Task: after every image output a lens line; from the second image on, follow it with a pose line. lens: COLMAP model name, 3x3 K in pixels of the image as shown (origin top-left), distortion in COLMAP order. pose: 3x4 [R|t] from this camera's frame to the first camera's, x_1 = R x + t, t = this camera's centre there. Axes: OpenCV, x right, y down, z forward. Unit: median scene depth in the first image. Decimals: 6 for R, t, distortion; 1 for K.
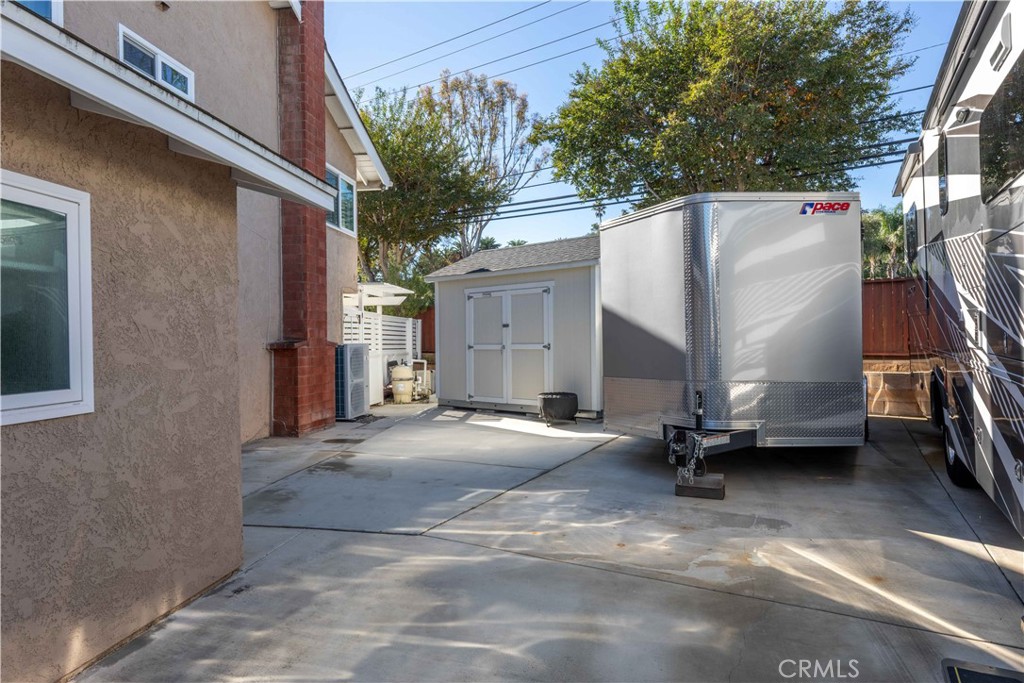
lens RADIAL K [[624.8, 0, 511.3], [0, 624.8, 343.7], [0, 0, 1]] dist [-0.003730, 0.000532]
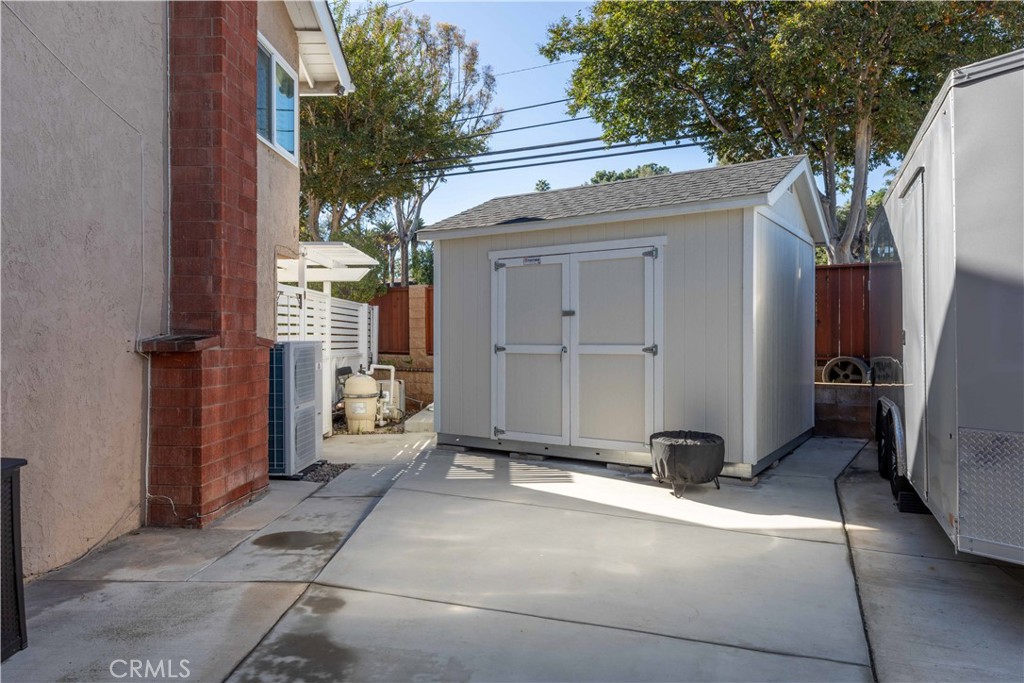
lens RADIAL K [[692.5, 0, 513.0], [0, 692.5, 338.6], [0, 0, 1]] dist [0.000682, -0.002181]
pose [[0.993788, 0.009612, 0.110878, -0.128606], [-0.009396, 0.999953, -0.002475, -0.002902], [-0.110896, 0.001418, 0.993831, 0.347648]]
